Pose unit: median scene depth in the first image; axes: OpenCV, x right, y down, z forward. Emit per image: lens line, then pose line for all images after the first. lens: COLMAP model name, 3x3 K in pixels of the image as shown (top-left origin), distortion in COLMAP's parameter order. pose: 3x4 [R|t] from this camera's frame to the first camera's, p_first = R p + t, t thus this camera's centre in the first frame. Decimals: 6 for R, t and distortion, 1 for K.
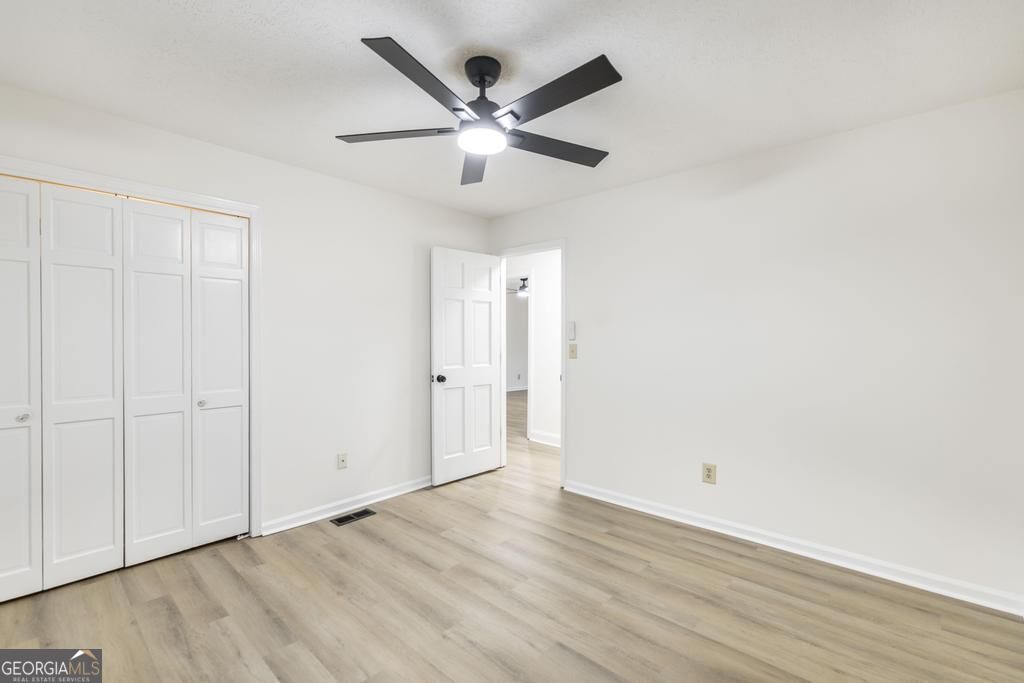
lens RADIAL K [[444.8, 0, 512.1], [0, 444.8, 341.2], [0, 0, 1]] dist [-0.001355, 0.000863]
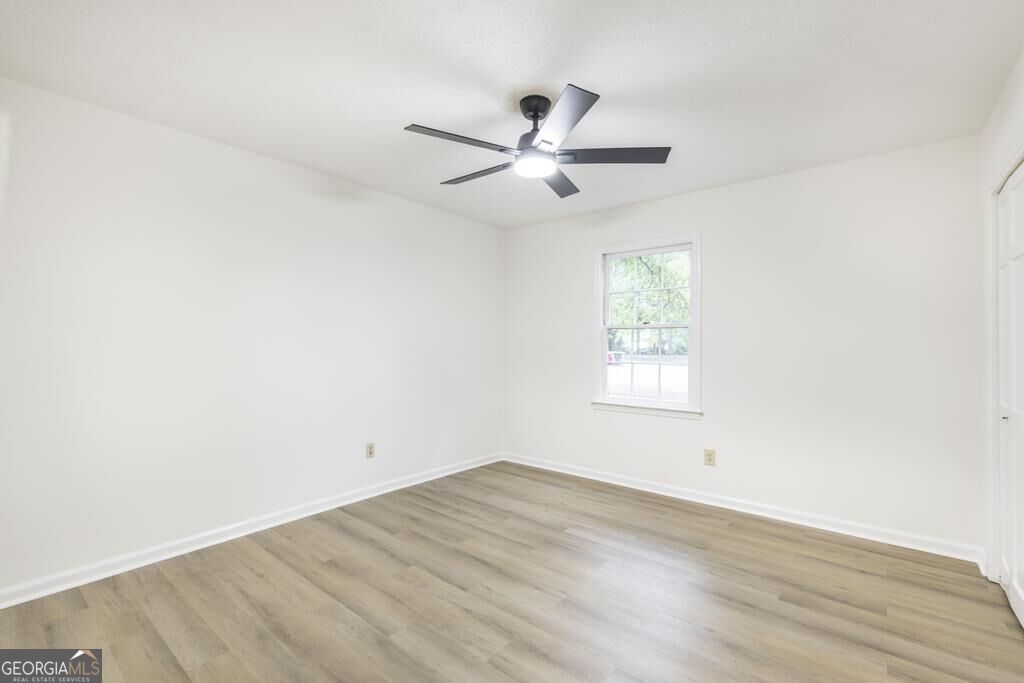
lens RADIAL K [[444.8, 0, 512.5], [0, 444.8, 341.3], [0, 0, 1]] dist [-0.001355, 0.000863]
pose [[-0.997596, -0.010616, -0.068484, 0.061998], [-0.010838, 0.999937, 0.002874, 0.016450], [0.068449, 0.003609, -0.997648, 2.027535]]
